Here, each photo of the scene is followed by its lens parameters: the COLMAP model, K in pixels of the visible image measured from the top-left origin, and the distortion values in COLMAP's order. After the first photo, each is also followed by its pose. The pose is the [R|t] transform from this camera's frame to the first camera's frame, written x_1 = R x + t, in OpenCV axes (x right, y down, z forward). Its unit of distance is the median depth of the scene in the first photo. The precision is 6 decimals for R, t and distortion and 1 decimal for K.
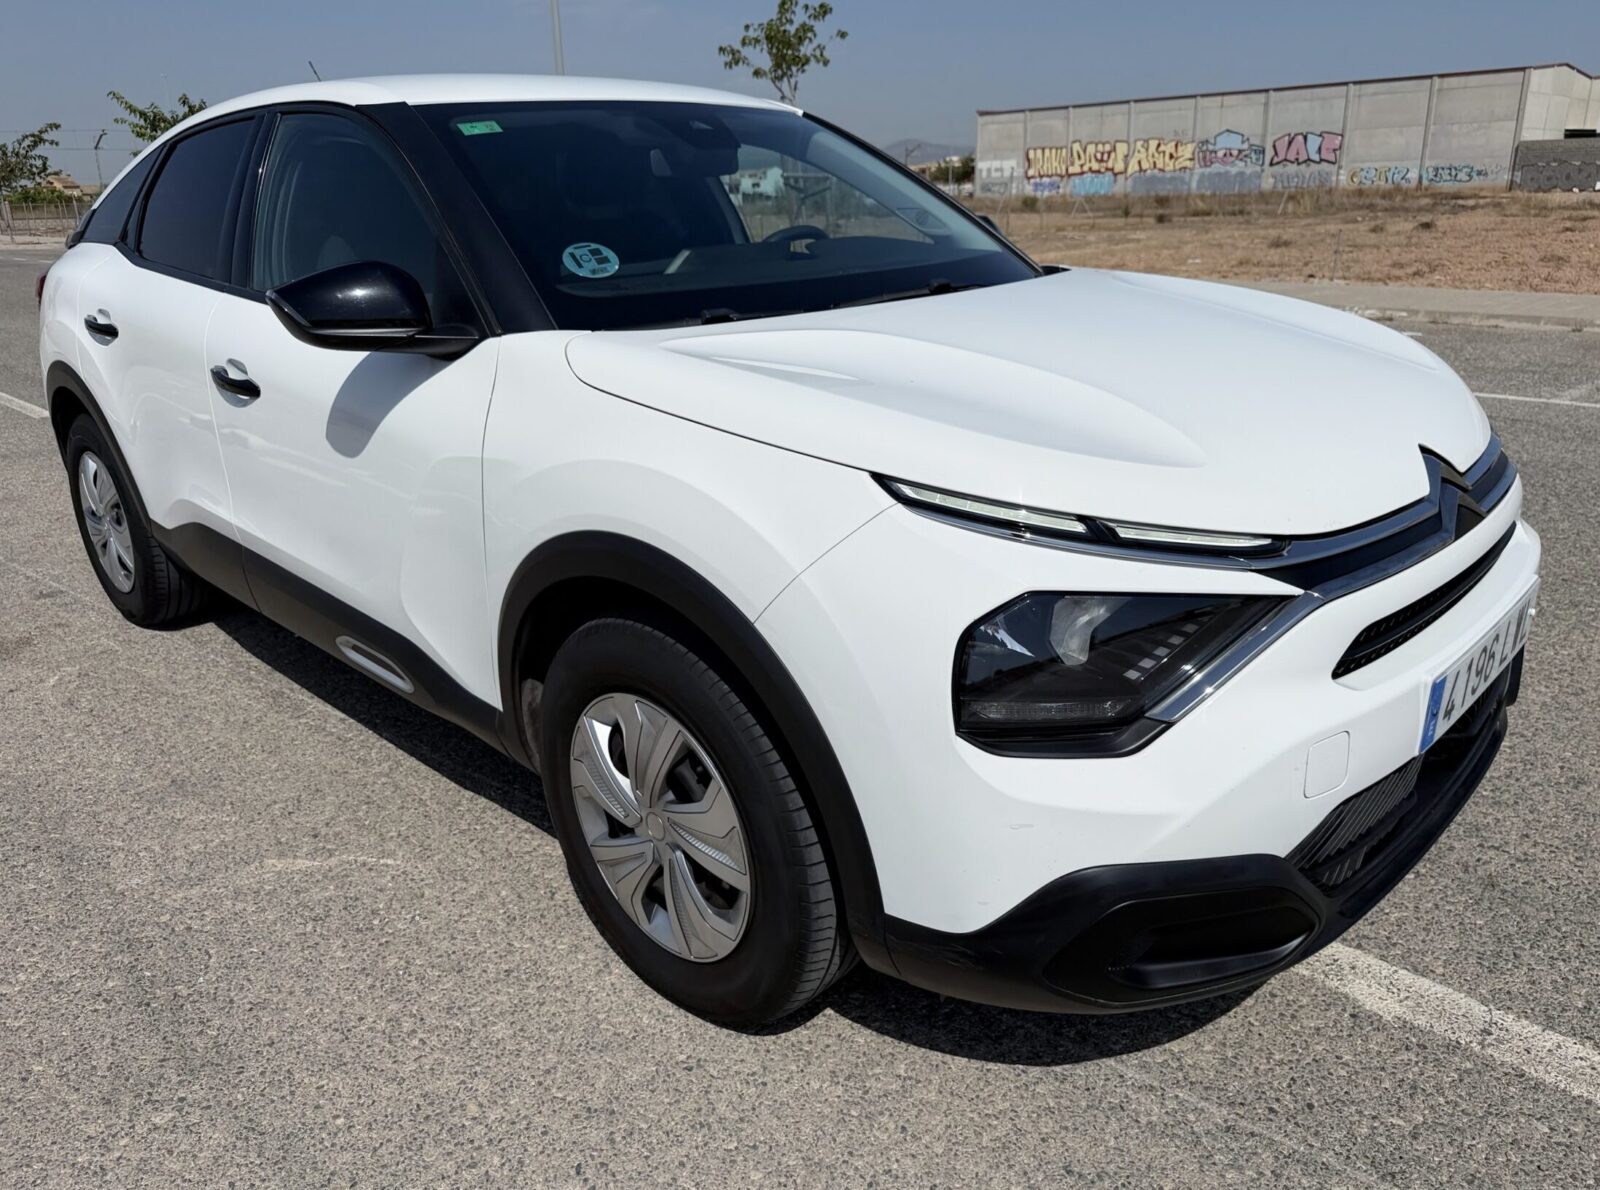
lens RADIAL K [[1148.1, 0, 796.2], [0, 1148.1, 593.7], [0, 0, 1]] dist [0.004476, -0.010666]
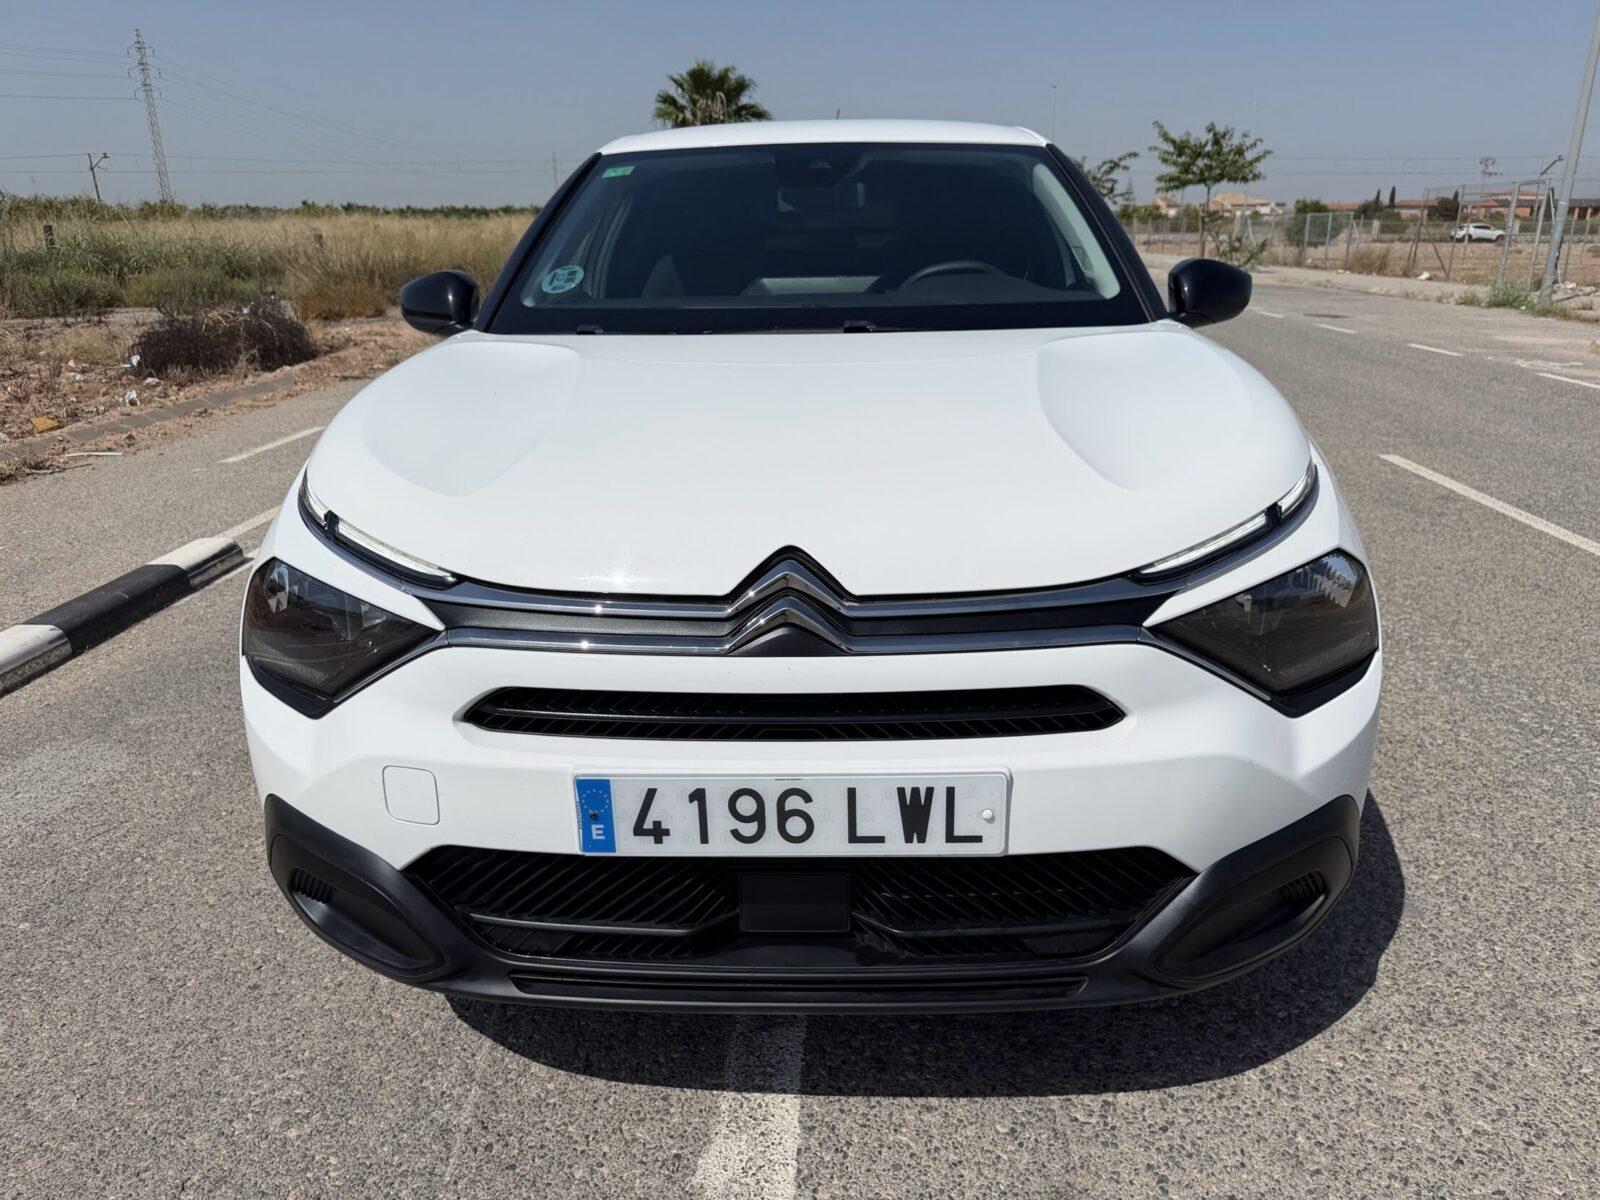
lens RADIAL K [[1148.1, 0, 835.2], [0, 1148.1, 604.1], [0, 0, 1]] dist [0.004476, -0.010666]
pose [[0.669353, 0.248986, -0.699981, 1.069504], [-0.253937, 0.962100, 0.099397, -0.166563], [0.698200, 0.111220, 0.707211, 0.393476]]
